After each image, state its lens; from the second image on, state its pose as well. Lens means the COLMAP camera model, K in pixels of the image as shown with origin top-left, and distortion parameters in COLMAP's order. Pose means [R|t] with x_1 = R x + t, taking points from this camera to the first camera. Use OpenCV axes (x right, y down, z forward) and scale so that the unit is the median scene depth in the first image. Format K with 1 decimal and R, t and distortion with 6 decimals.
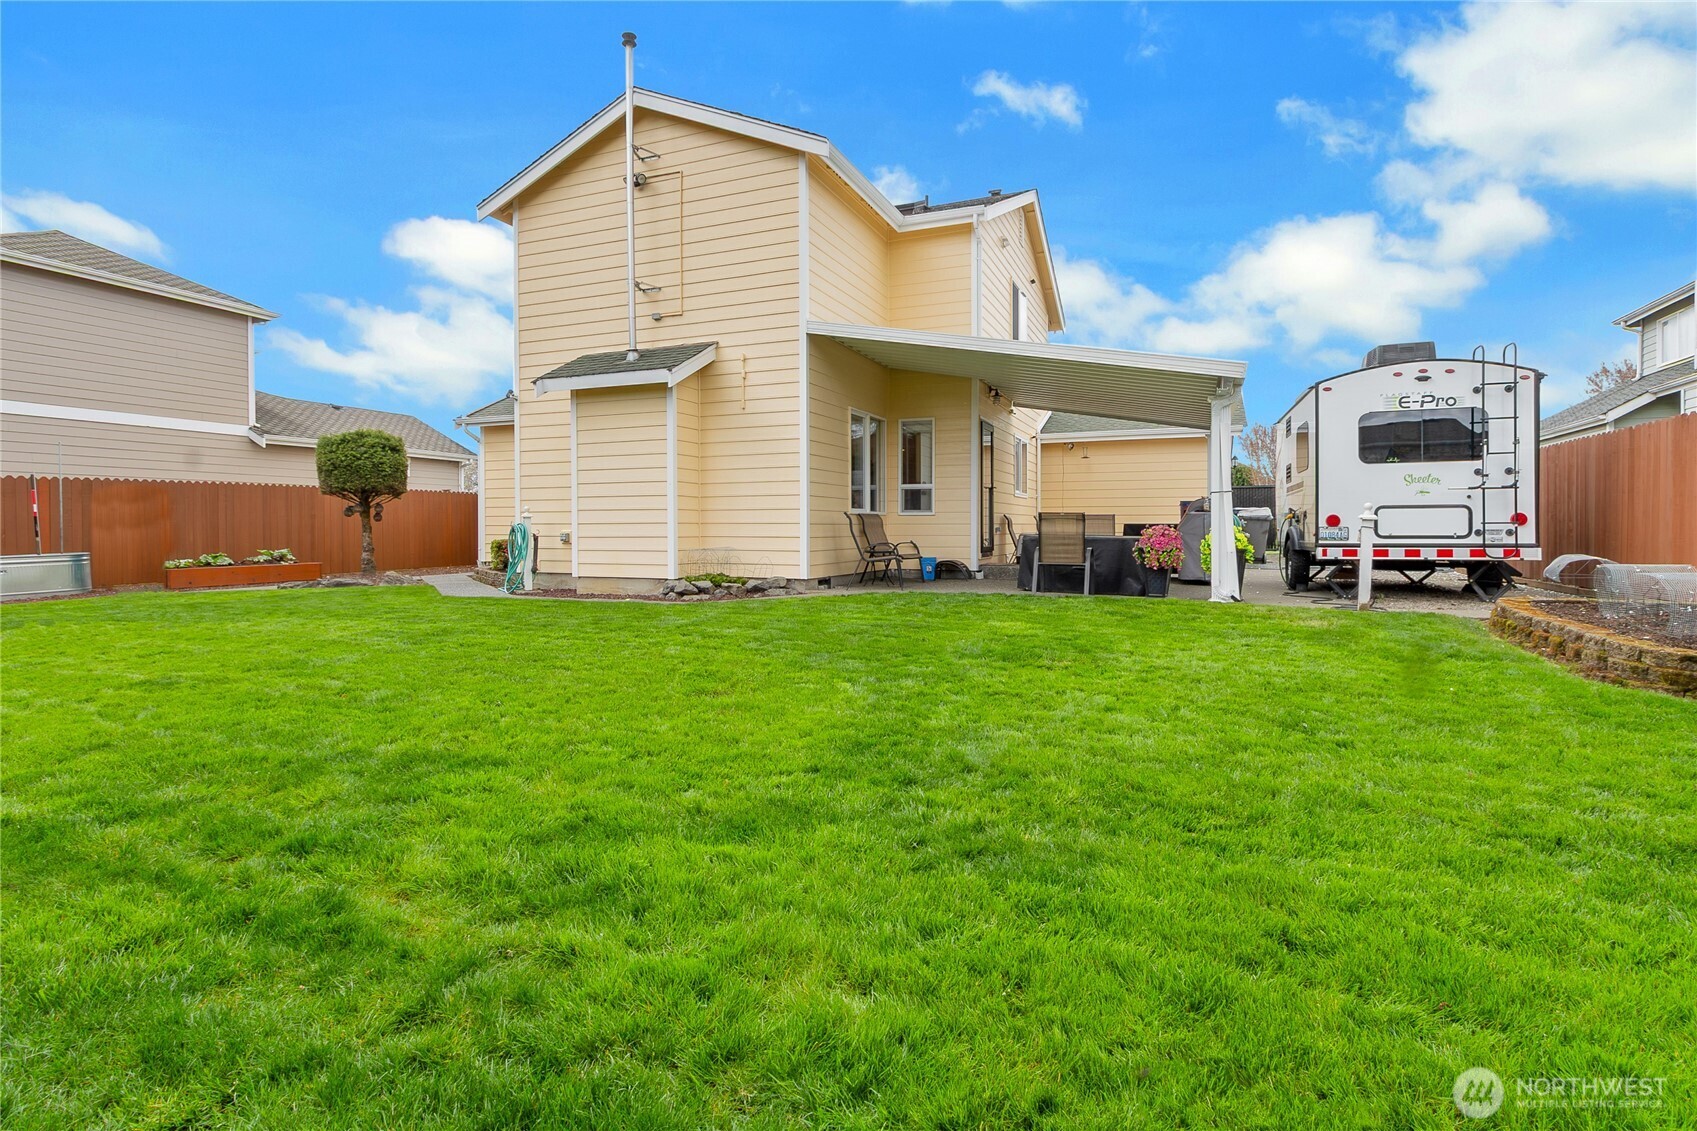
lens RADIAL K [[866.3, 0, 834.6], [0, 866.3, 533.8], [0, 0, 1]] dist [-0.001393, -0.001123]
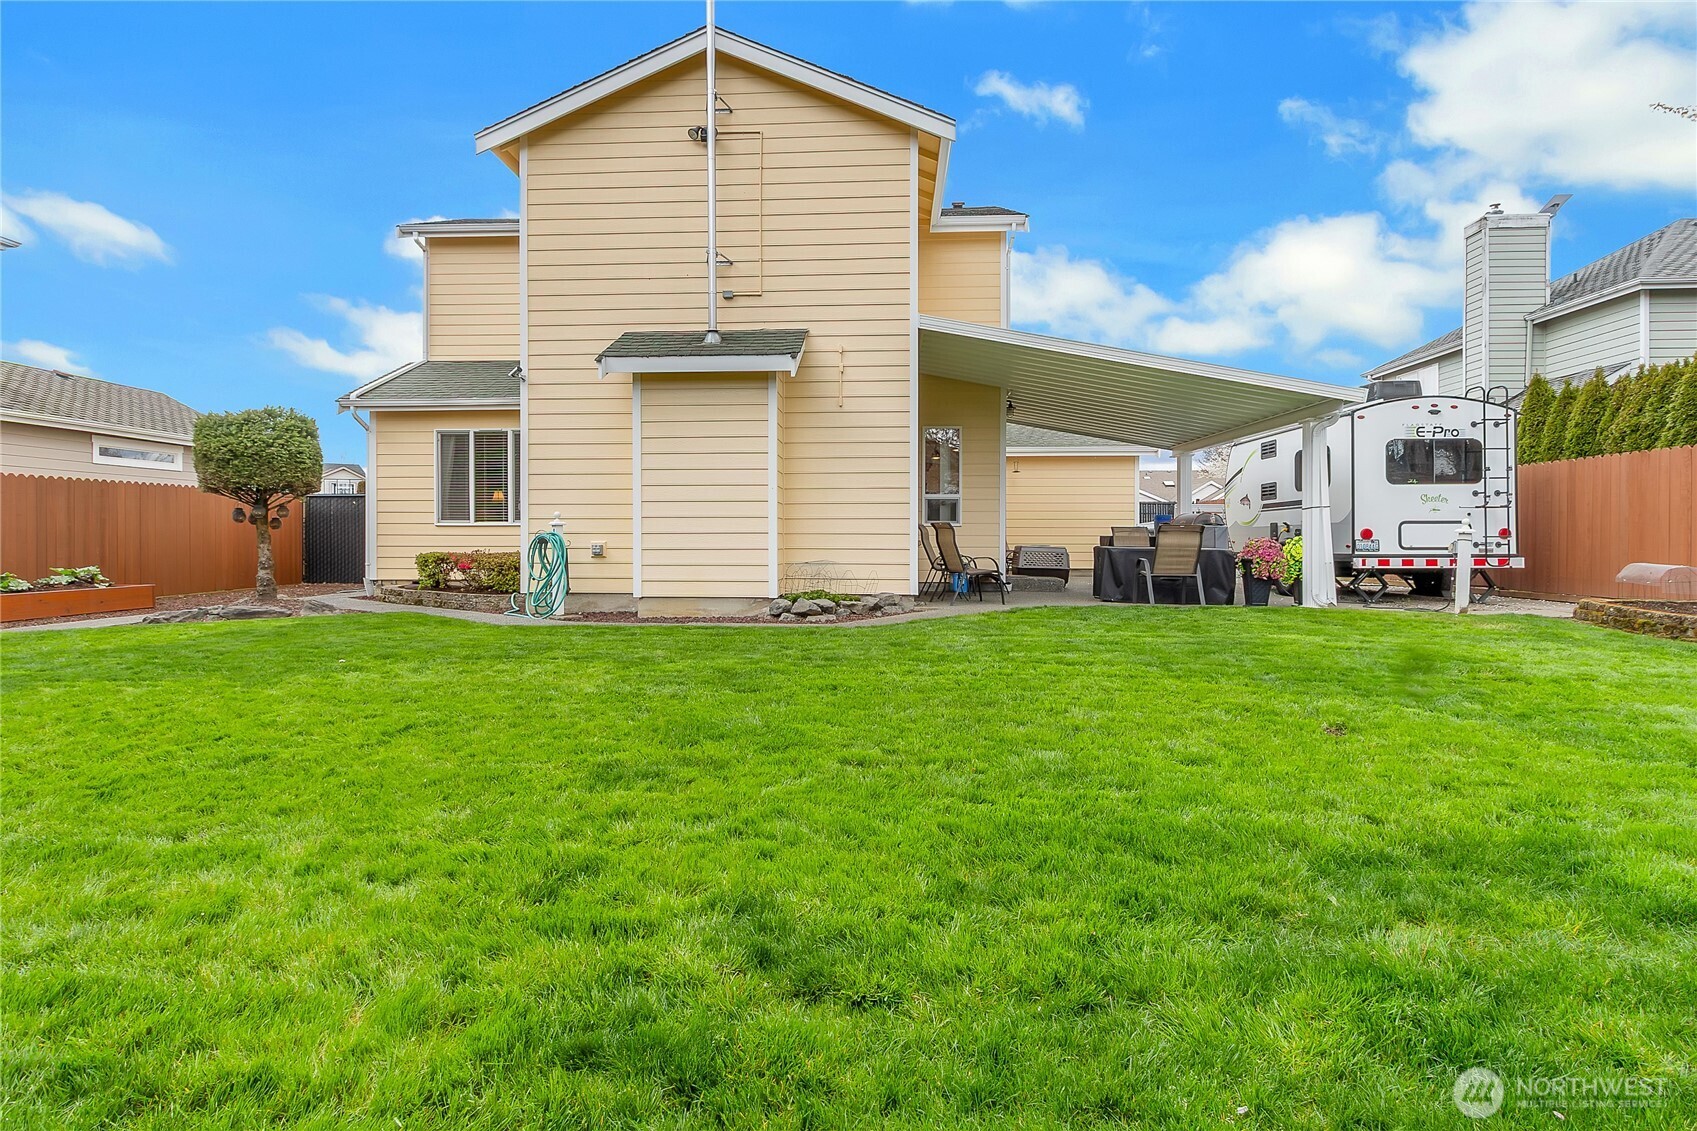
lens RADIAL K [[866.3, 0, 834.6], [0, 866.3, 533.8], [0, 0, 1]] dist [-0.001393, -0.001123]
pose [[0.941801, 0.004736, 0.336136, -0.410211], [-0.000437, 0.999917, -0.012865, -0.000656], [-0.336169, 0.011969, 0.941725, 0.157326]]
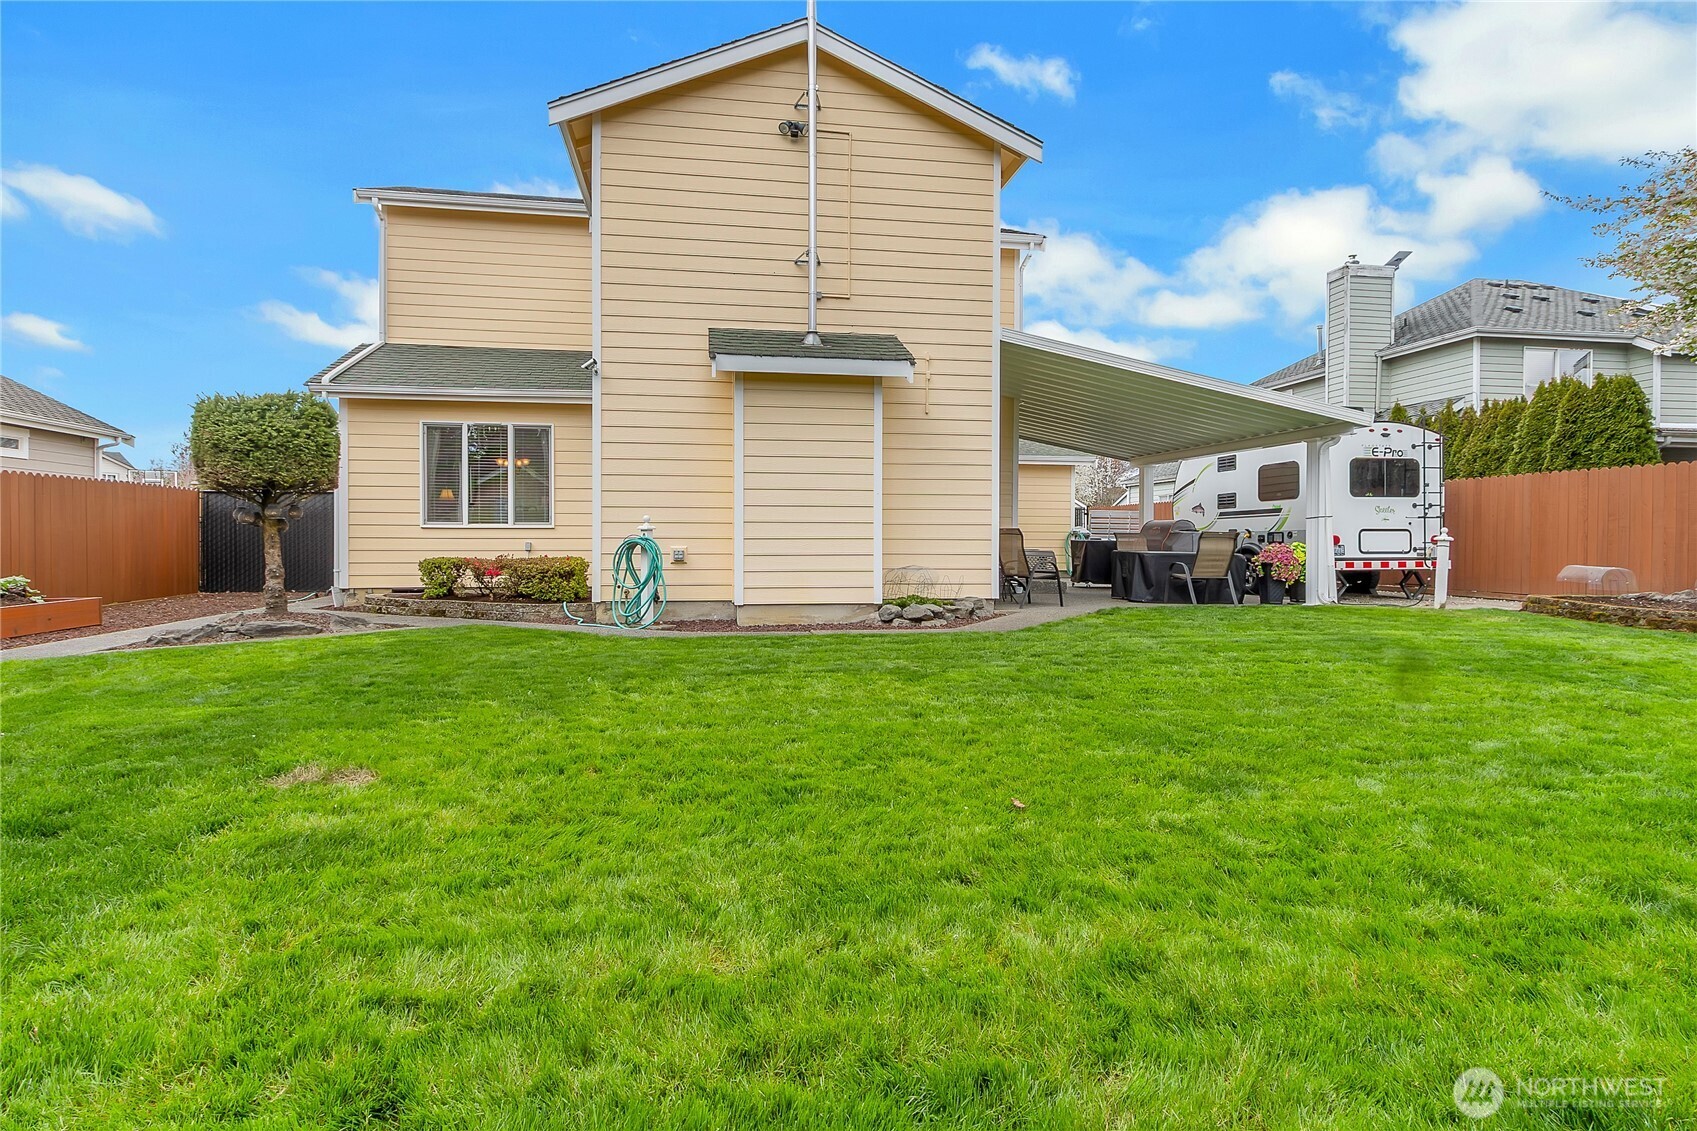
lens RADIAL K [[861.0, 0, 838.7], [0, 861.0, 540.3], [0, 0, 1]] dist [-0.000444, 0.000132]
pose [[0.844334, 0.004398, 0.535798, -0.663906], [-0.001410, 0.999981, -0.005986, -0.005550], [-0.535815, 0.004299, 0.844325, 0.285359]]
